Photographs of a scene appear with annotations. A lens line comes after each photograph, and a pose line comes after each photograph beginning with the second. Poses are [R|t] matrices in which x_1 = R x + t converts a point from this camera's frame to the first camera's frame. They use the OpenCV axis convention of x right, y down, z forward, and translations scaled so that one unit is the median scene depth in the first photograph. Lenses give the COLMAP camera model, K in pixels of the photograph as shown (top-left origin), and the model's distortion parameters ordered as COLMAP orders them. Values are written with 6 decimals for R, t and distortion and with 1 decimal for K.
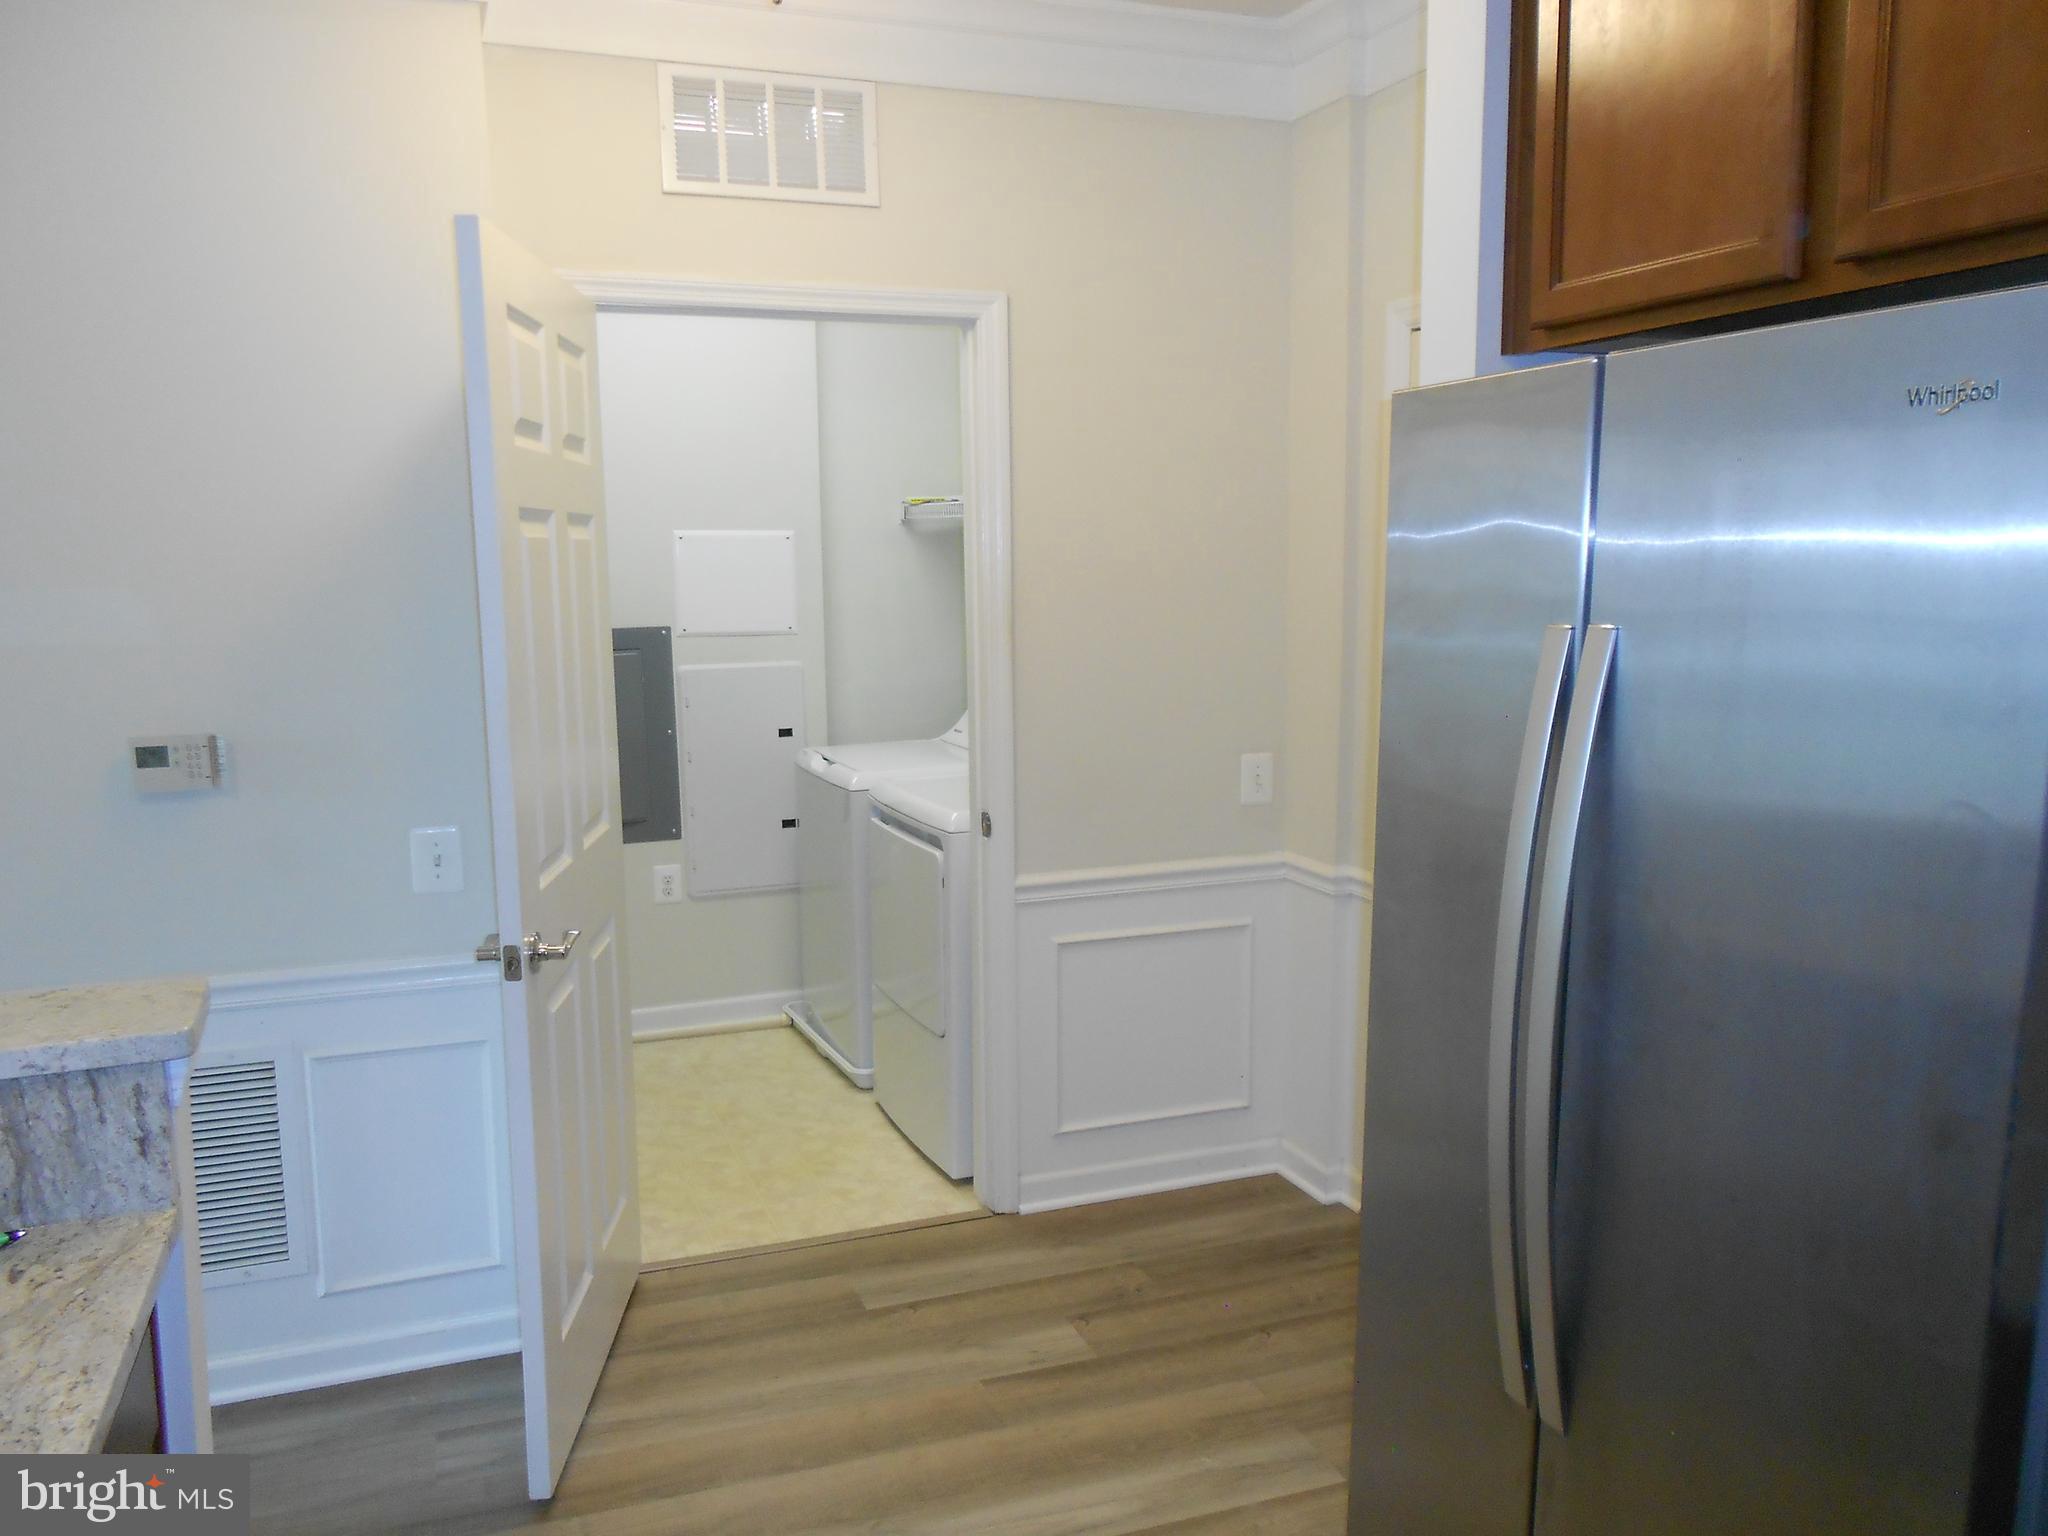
lens RADIAL K [[1567.9, 0, 1039.4], [0, 1567.9, 802.6], [0, 0, 1]] dist [-0.010090, 0.009927]
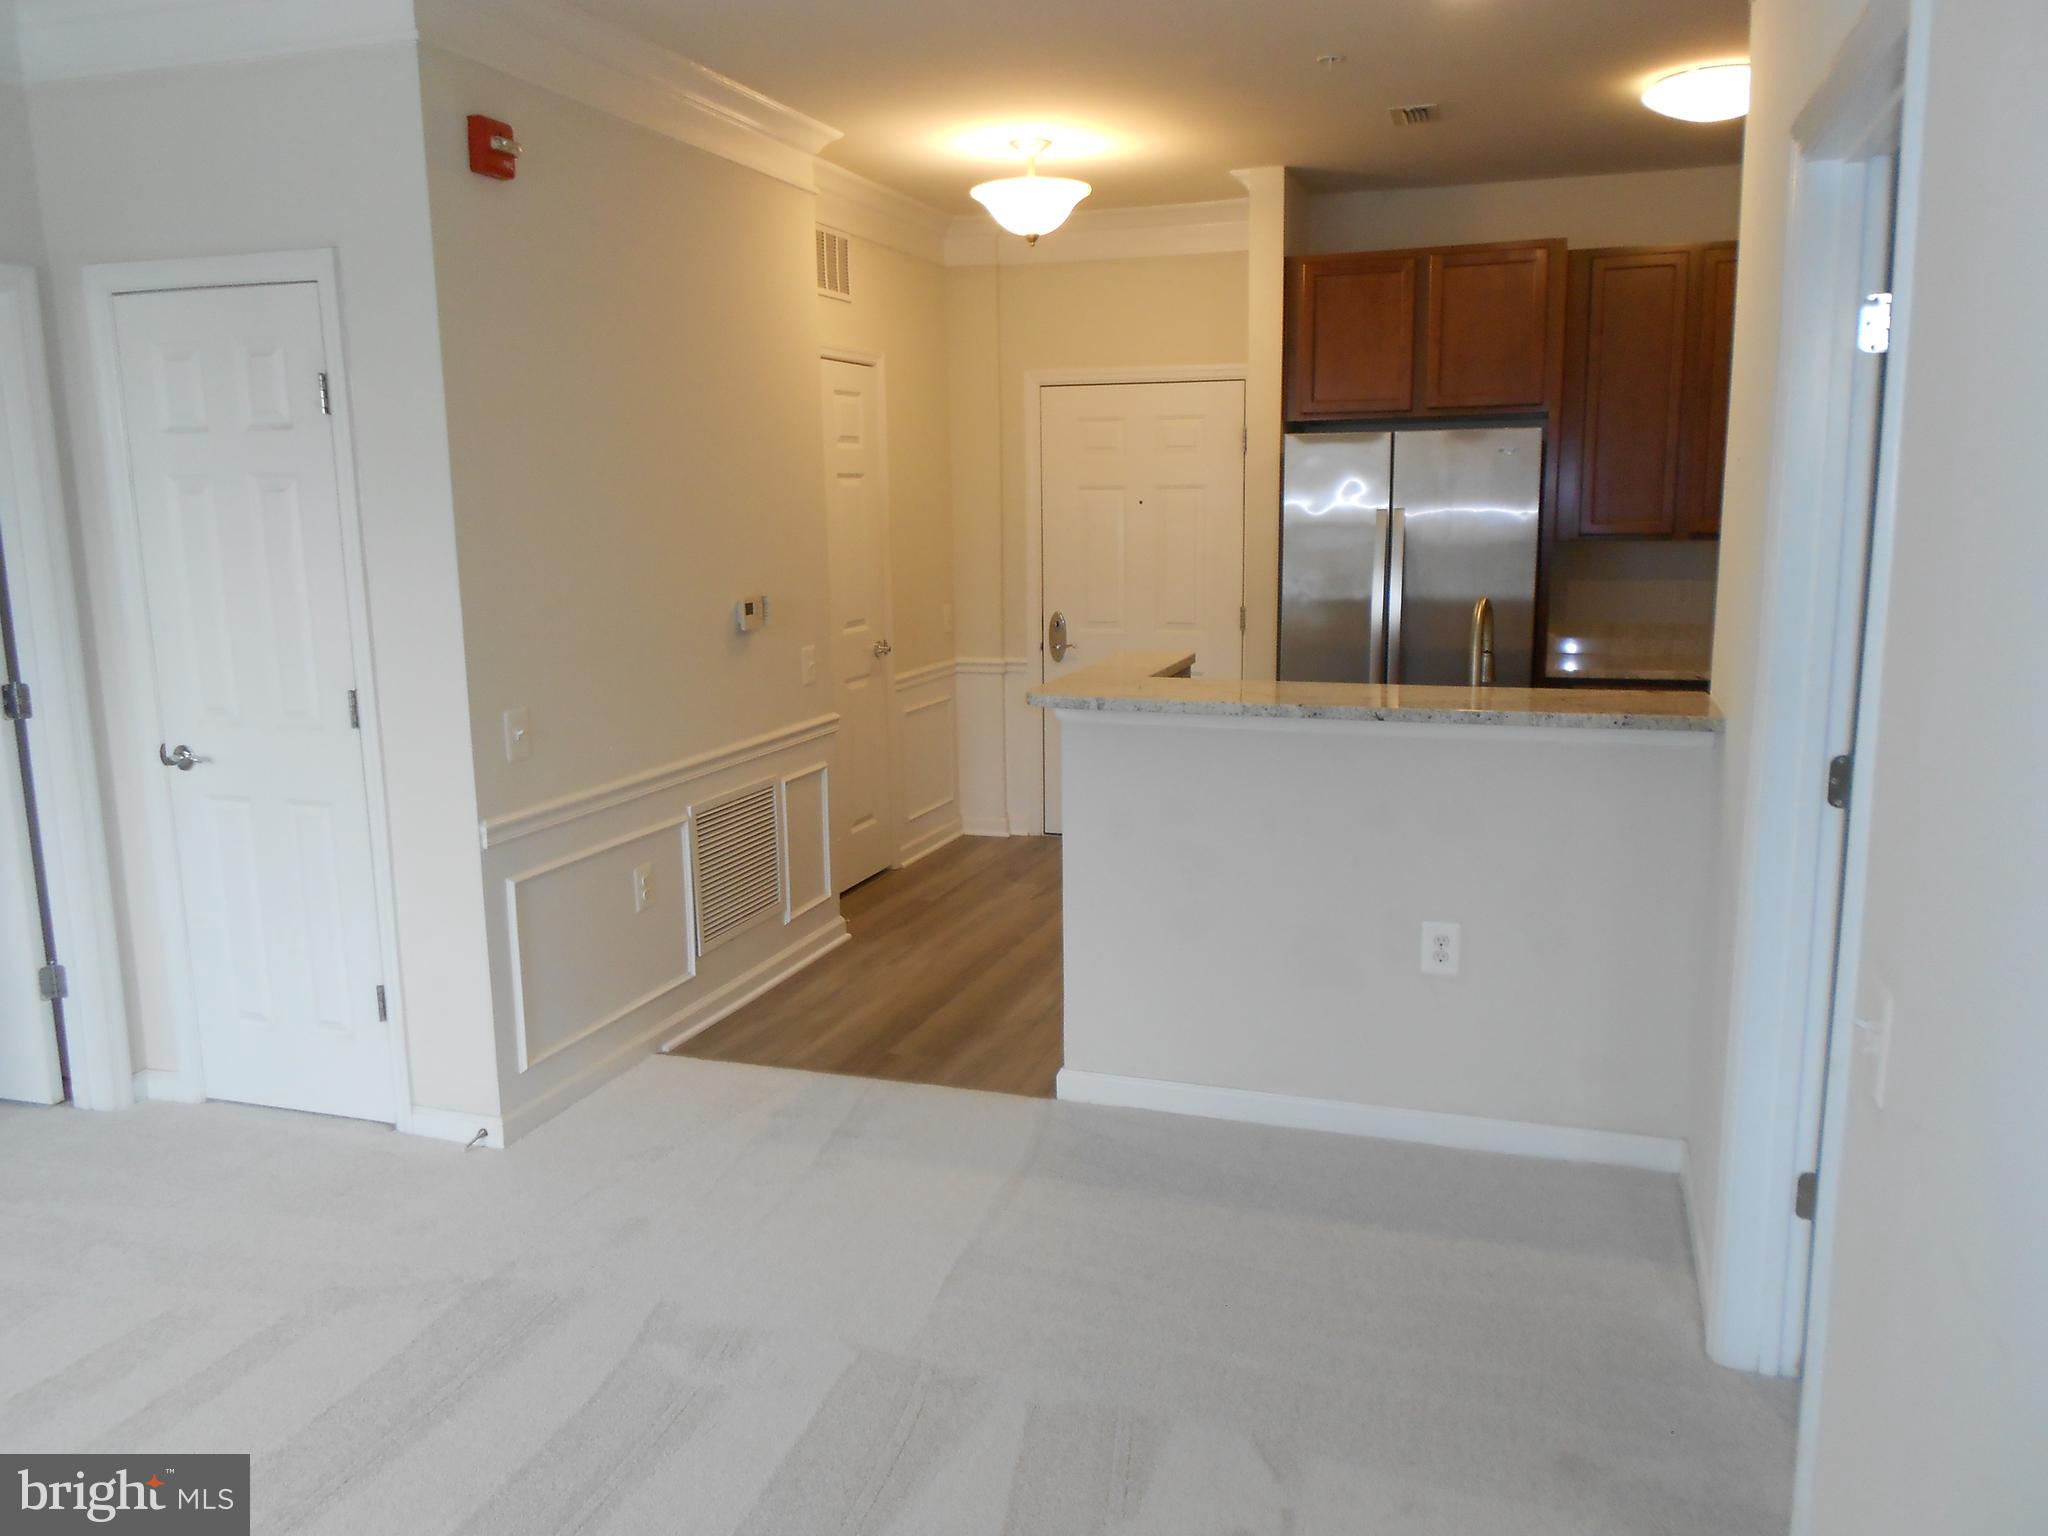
lens RADIAL K [[1567.9, 0, 1039.4], [0, 1567.9, 802.6], [0, 0, 1]] dist [-0.010090, 0.009927]
pose [[0.638343, -0.151395, 0.754717, -1.498323], [0.129900, 0.987593, 0.088239, 0.063300], [-0.758713, 0.041710, 0.650089, -0.331643]]
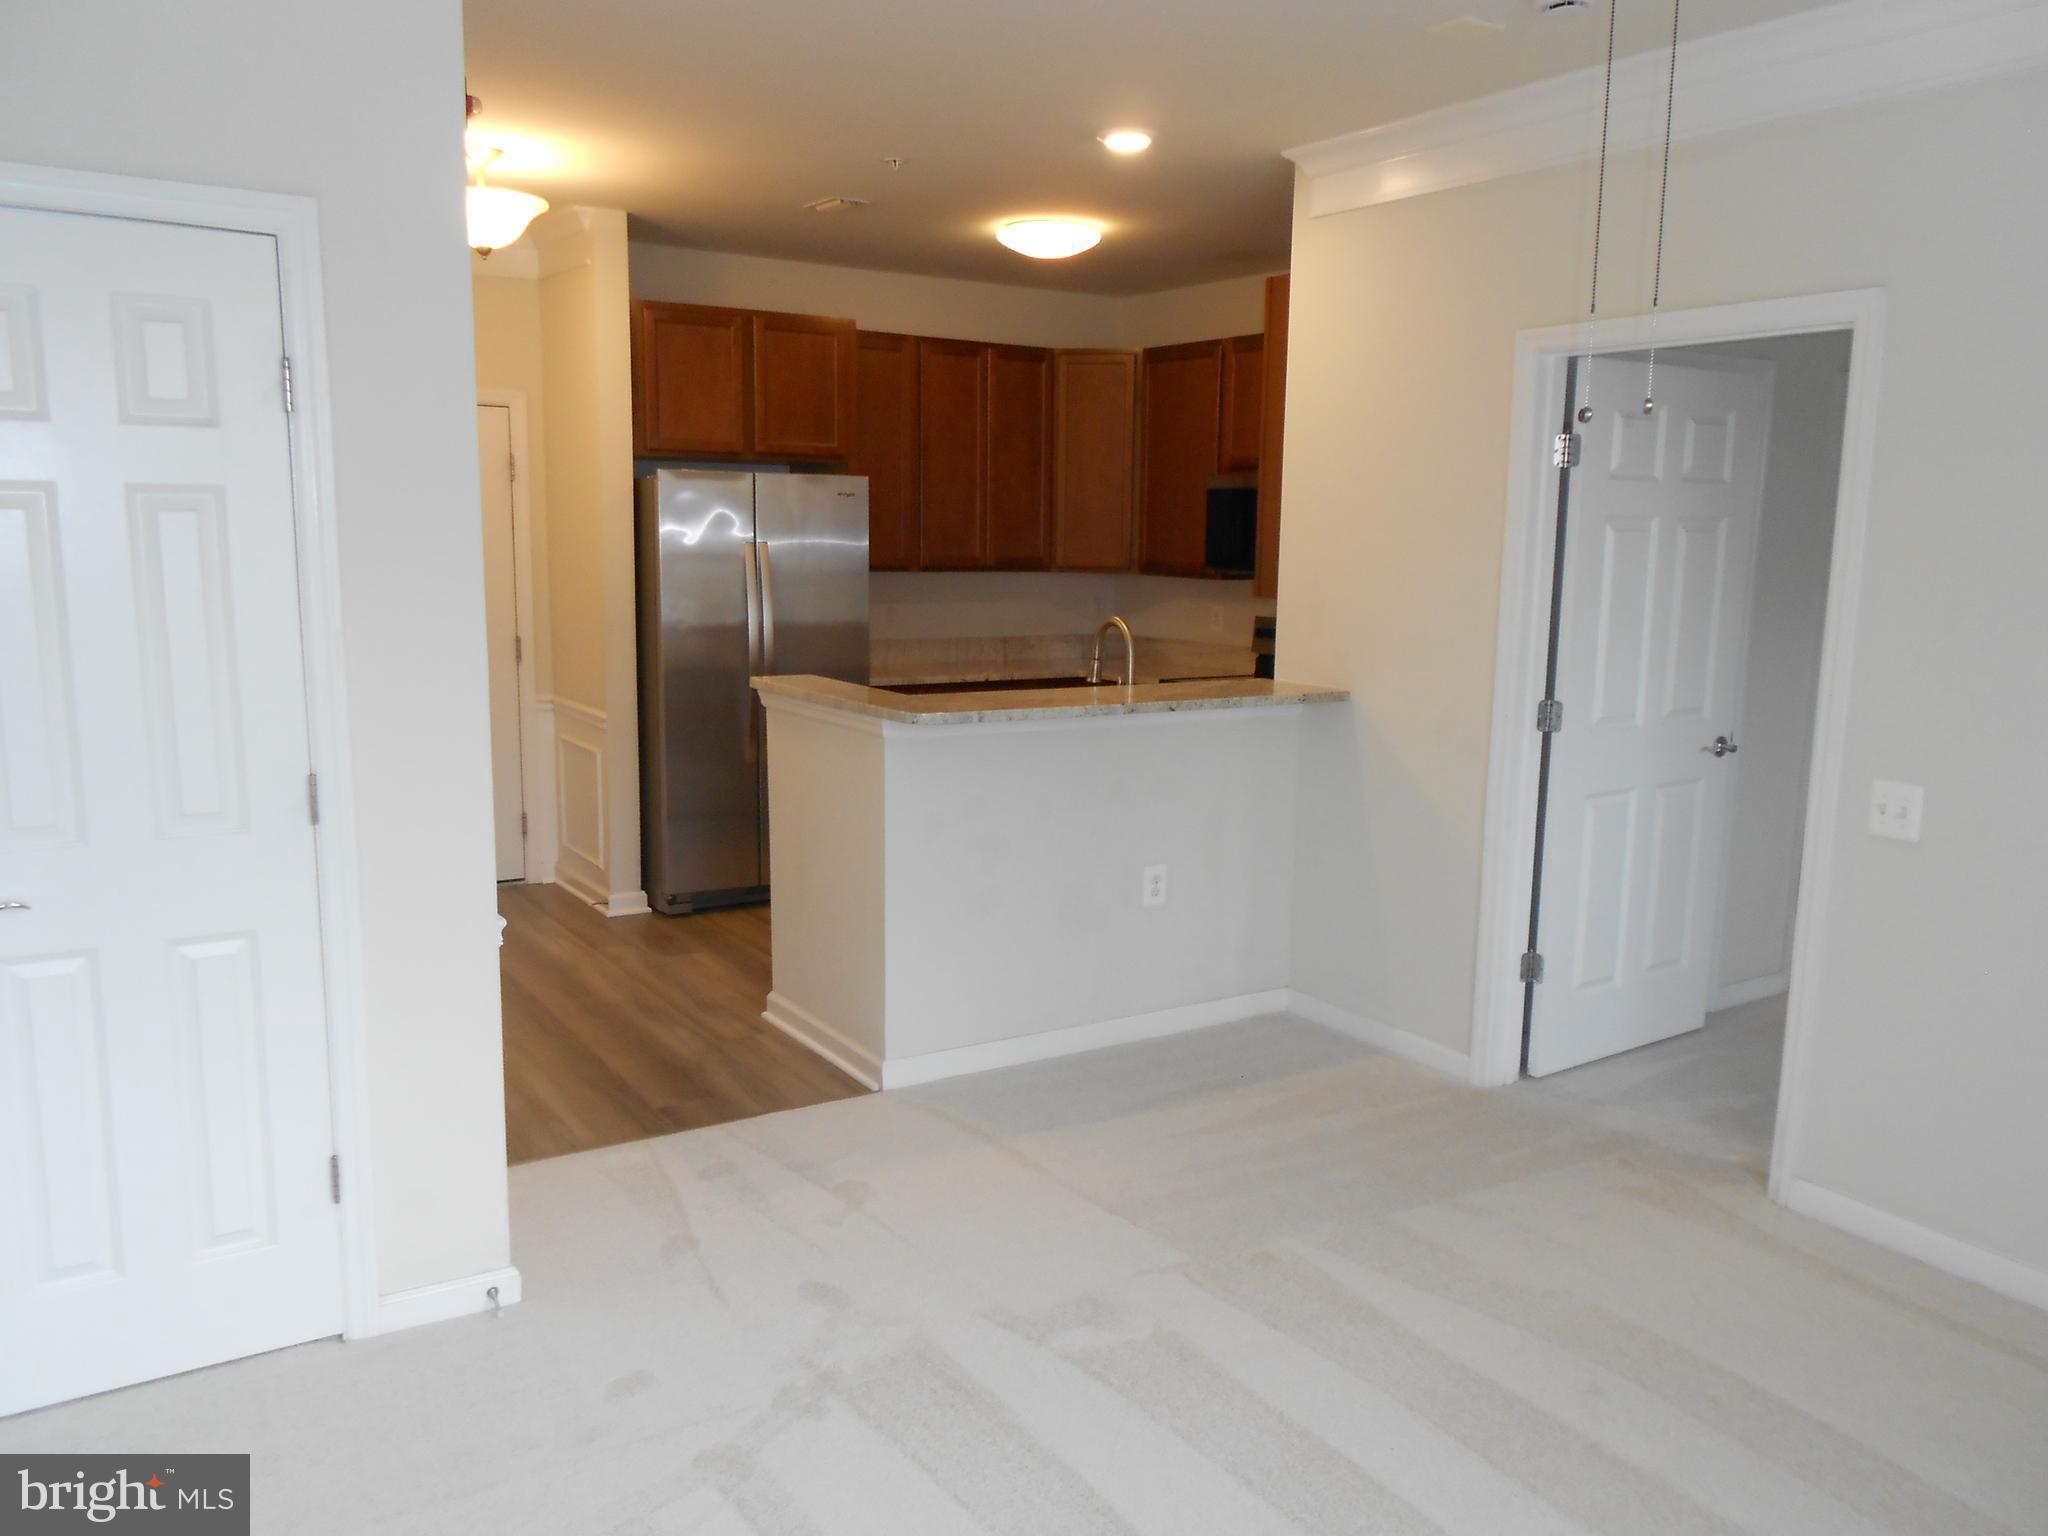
lens RADIAL K [[1564.4, 0, 1064.9], [0, 1564.4, 801.7], [0, 0, 1]] dist [-0.030730, -0.000957]
pose [[-0.222395, -0.170062, 0.960010, -1.877177], [0.132496, 0.970262, 0.202572, -0.089362], [-0.965912, 0.172249, -0.193249, 0.584304]]
